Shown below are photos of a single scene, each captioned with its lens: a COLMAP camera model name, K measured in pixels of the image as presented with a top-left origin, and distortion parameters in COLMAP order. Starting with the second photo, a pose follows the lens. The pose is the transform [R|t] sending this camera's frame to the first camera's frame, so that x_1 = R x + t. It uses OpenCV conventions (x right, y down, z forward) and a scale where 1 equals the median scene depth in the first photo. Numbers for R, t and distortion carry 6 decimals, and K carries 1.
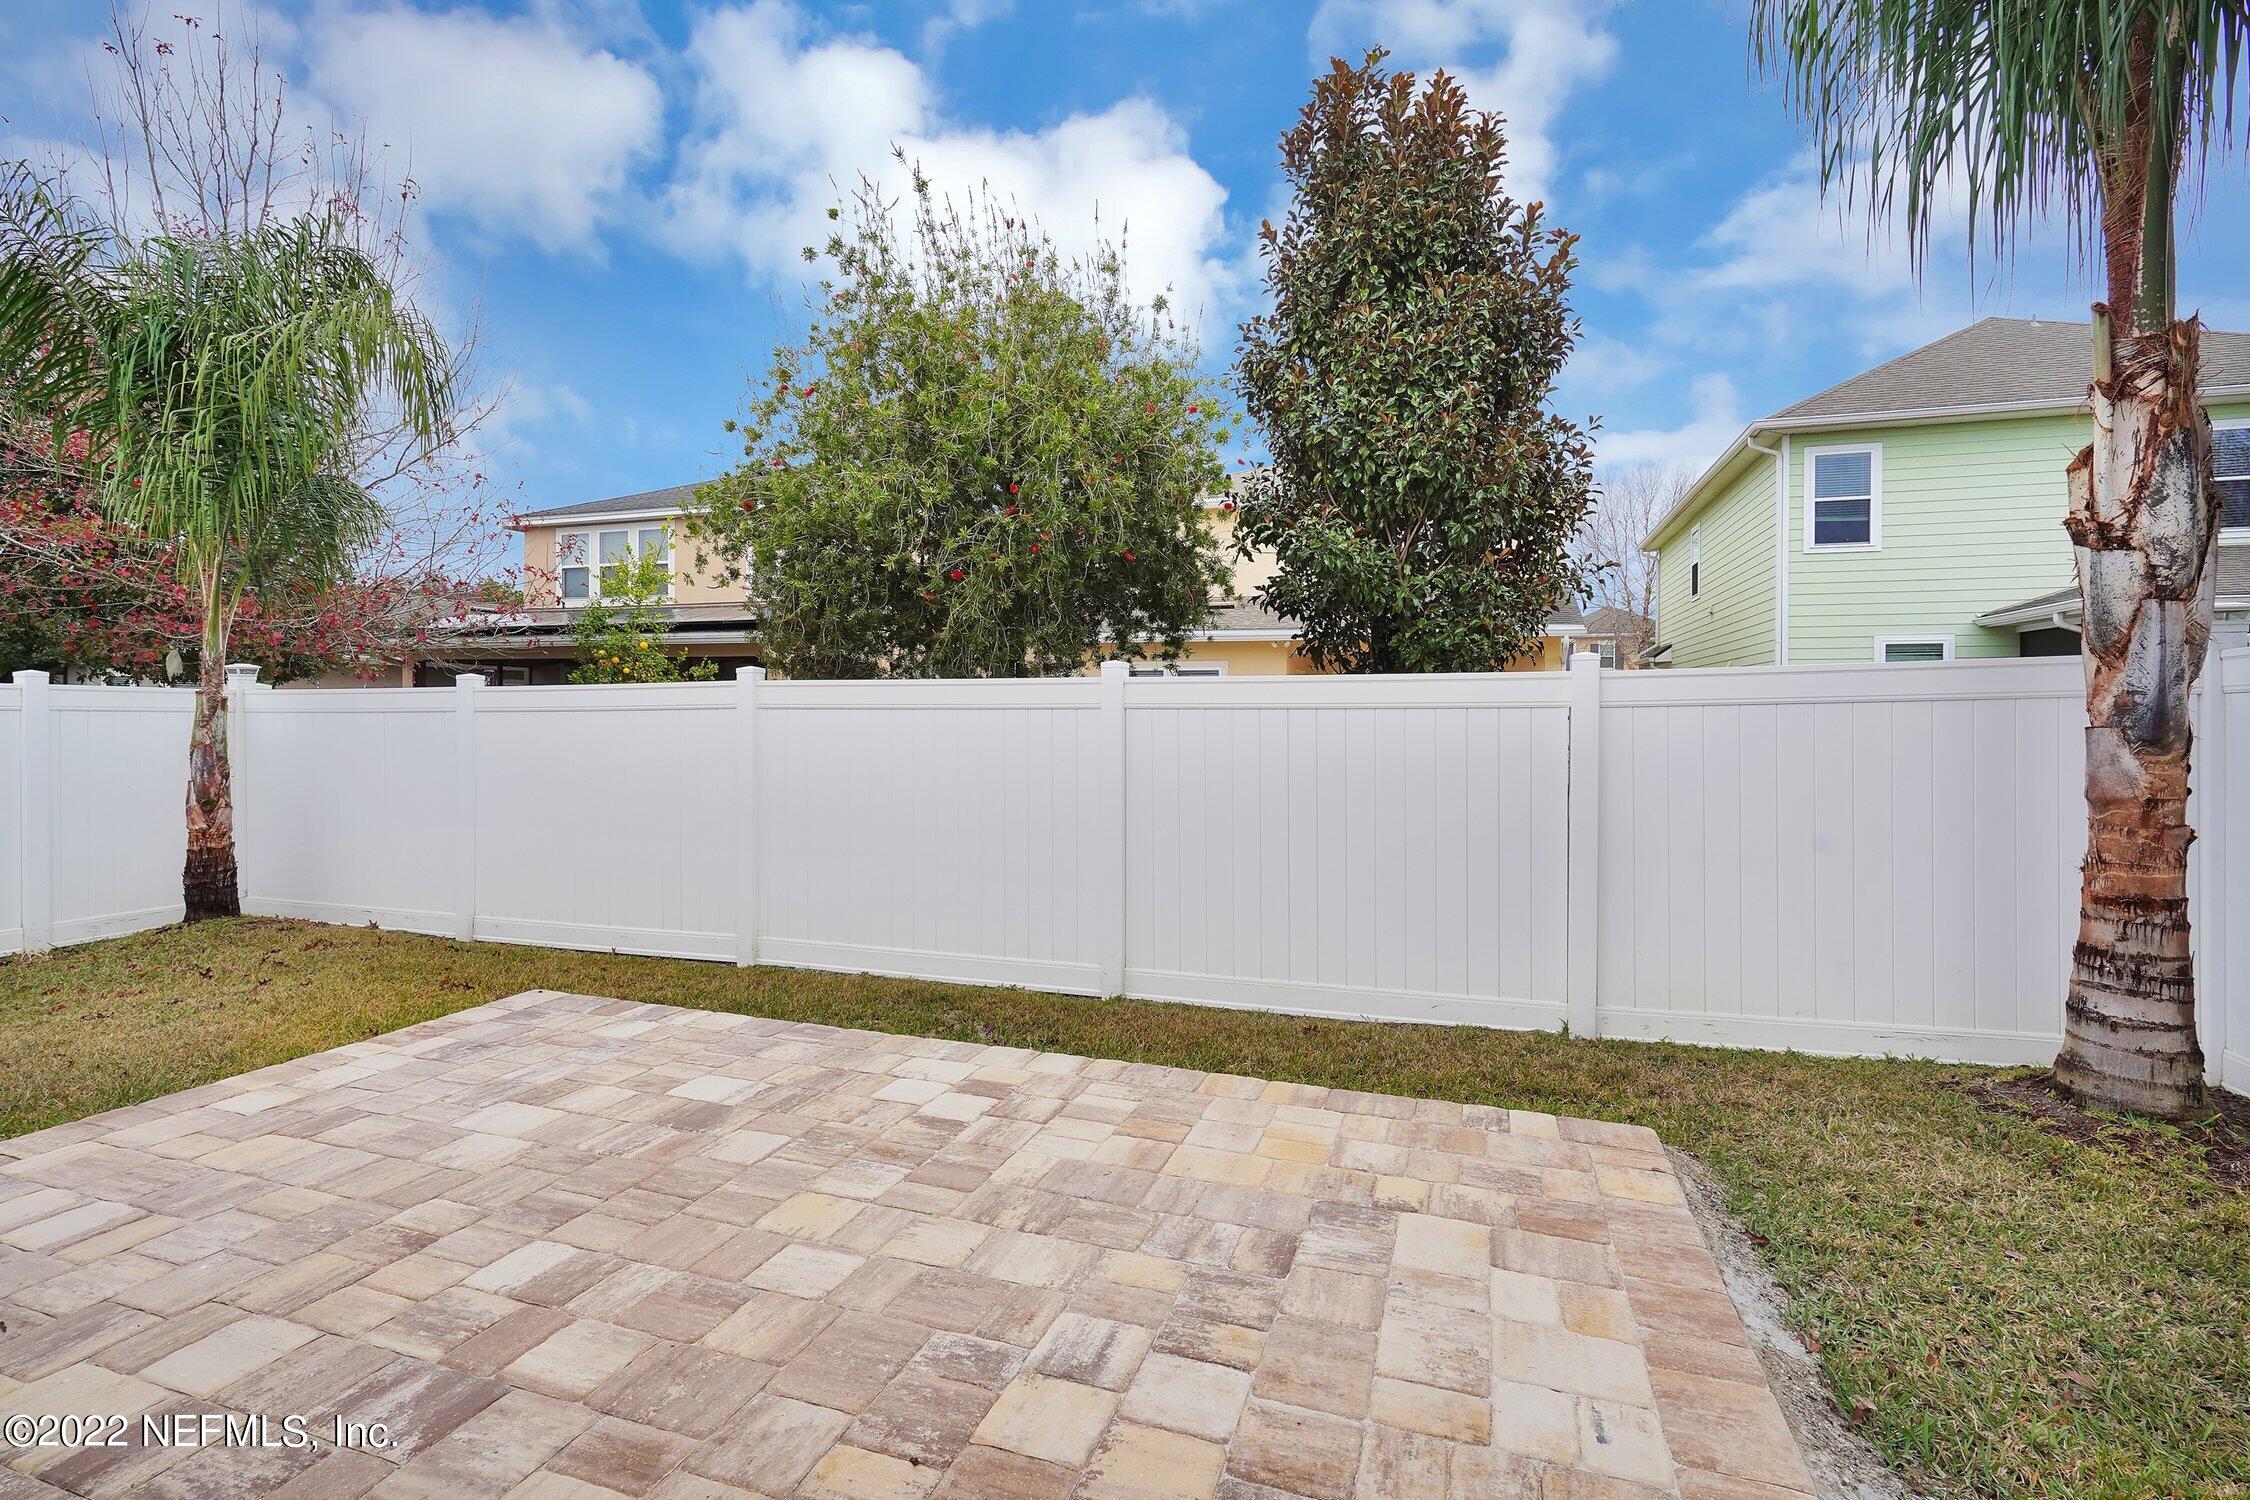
lens RADIAL K [[1029.2, 0, 1108.2], [0, 1029.2, 715.1], [0, 0, 1]] dist [-0.003726, 0.001323]
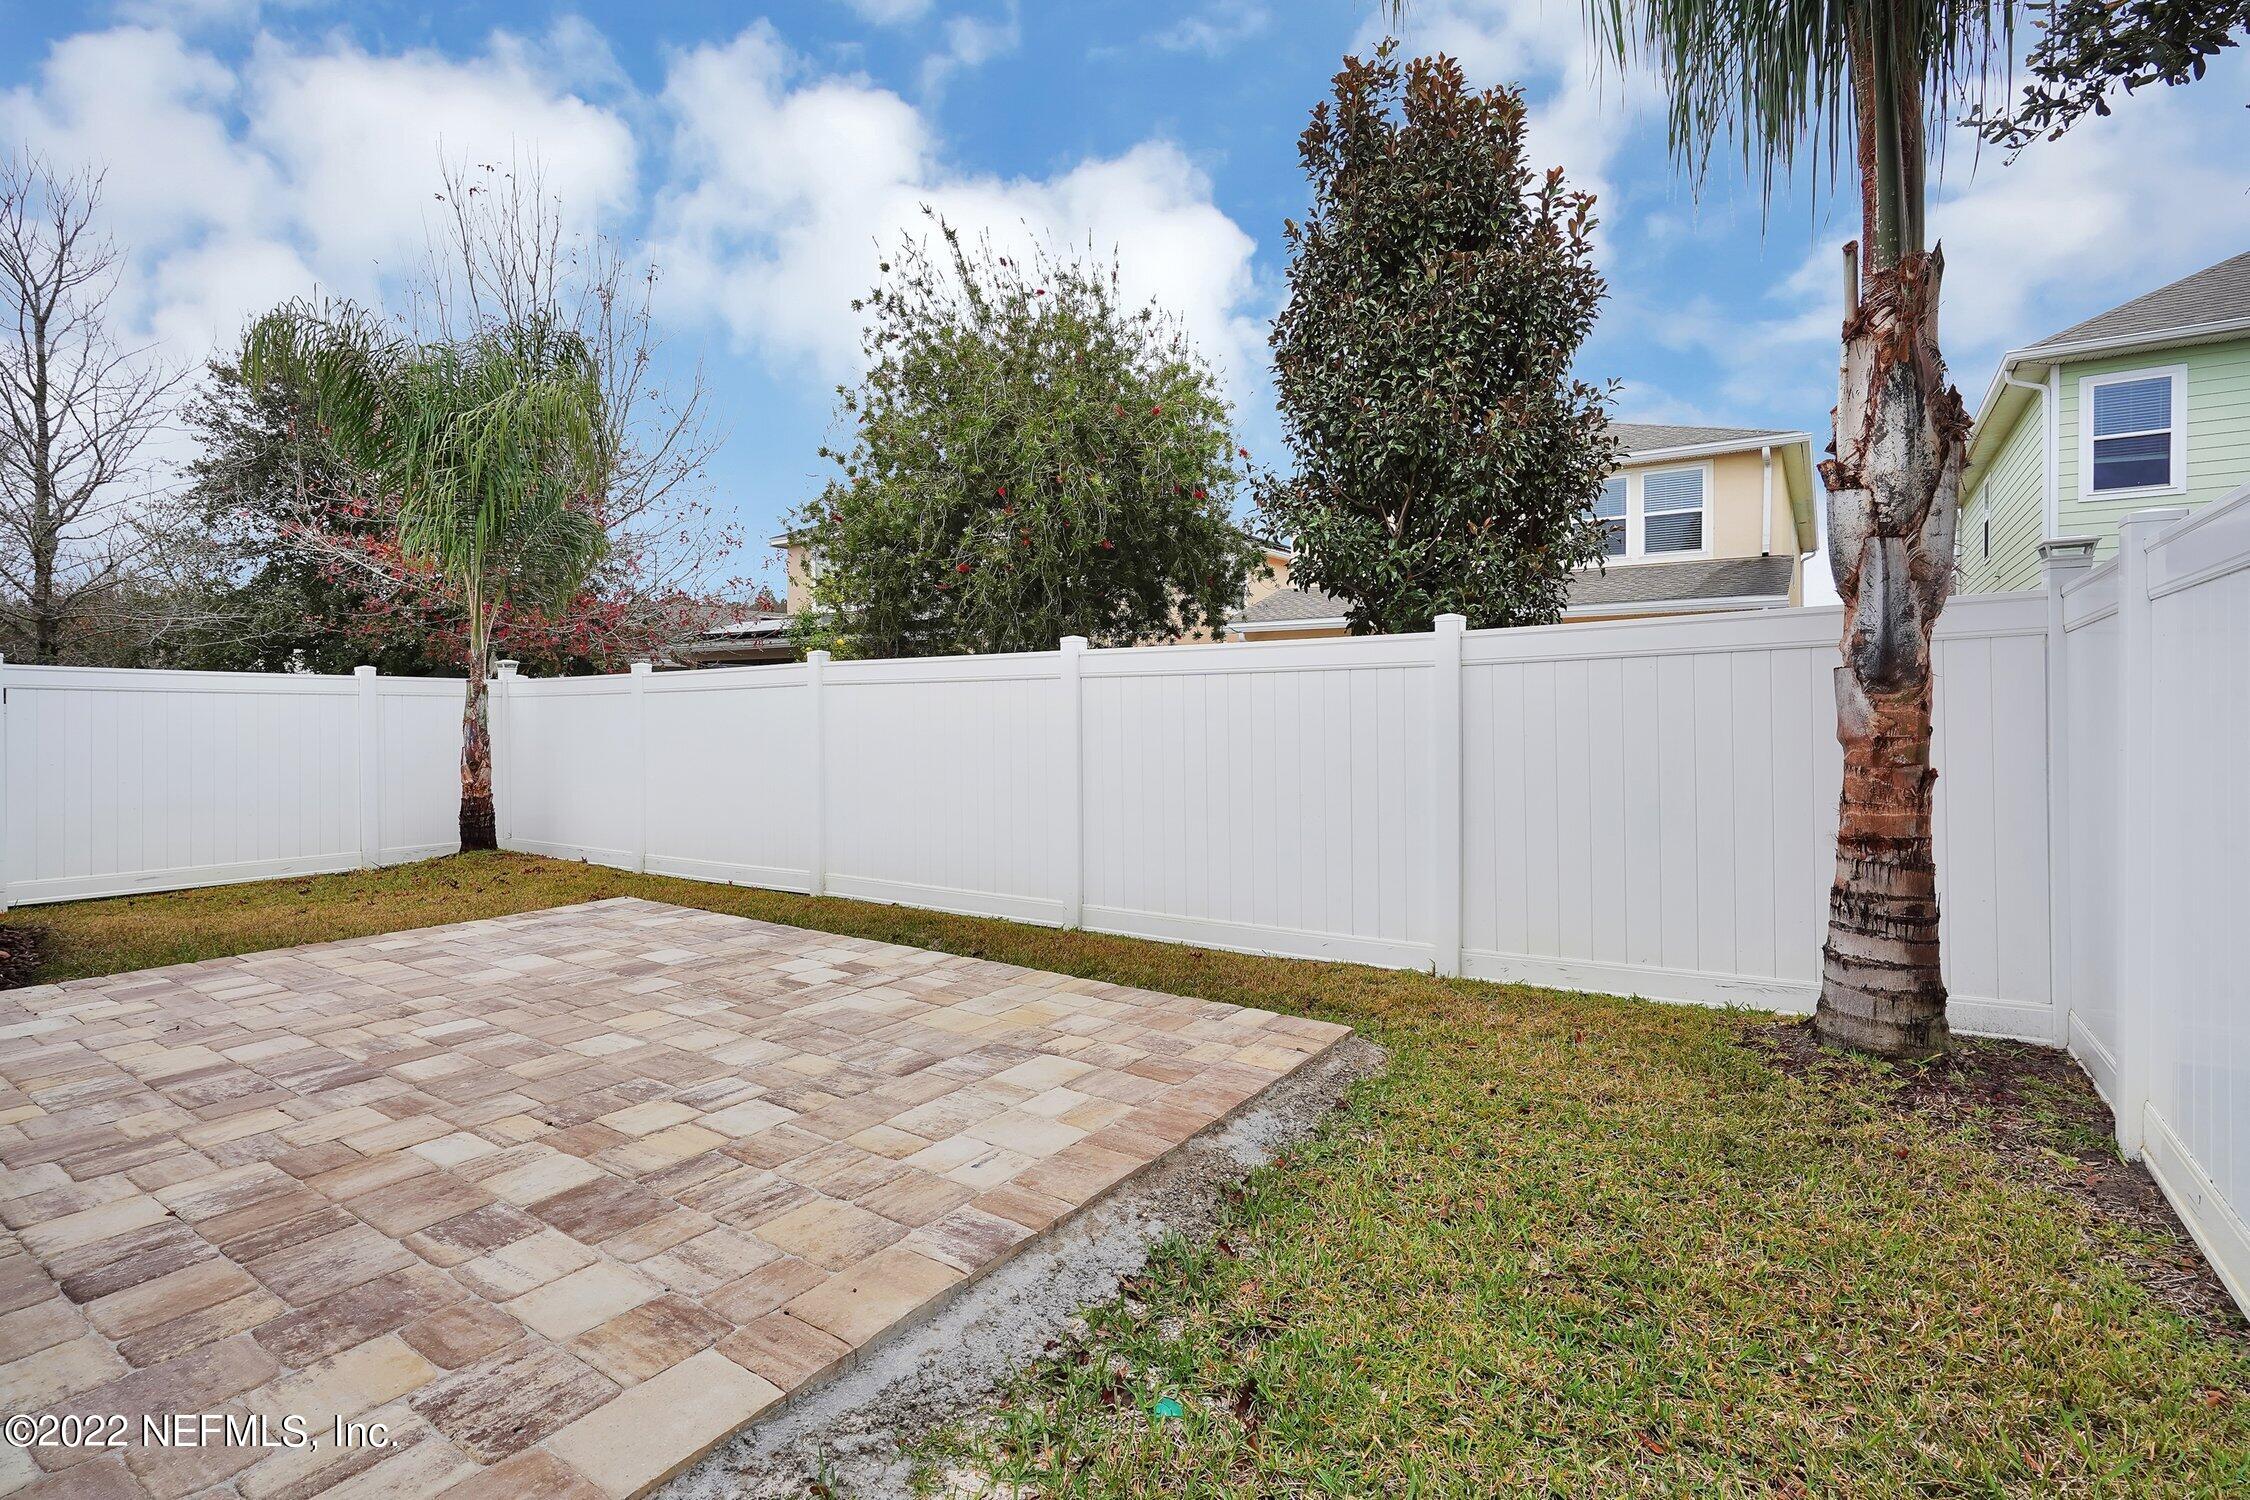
lens RADIAL K [[1029.2, 0, 1108.2], [0, 1029.2, 715.1], [0, 0, 1]] dist [-0.003726, 0.001323]
pose [[0.965979, -0.006330, -0.258544, 0.546477], [0.007400, 0.999968, 0.003165, 0.051053], [0.258515, -0.004971, 0.965994, -0.156360]]
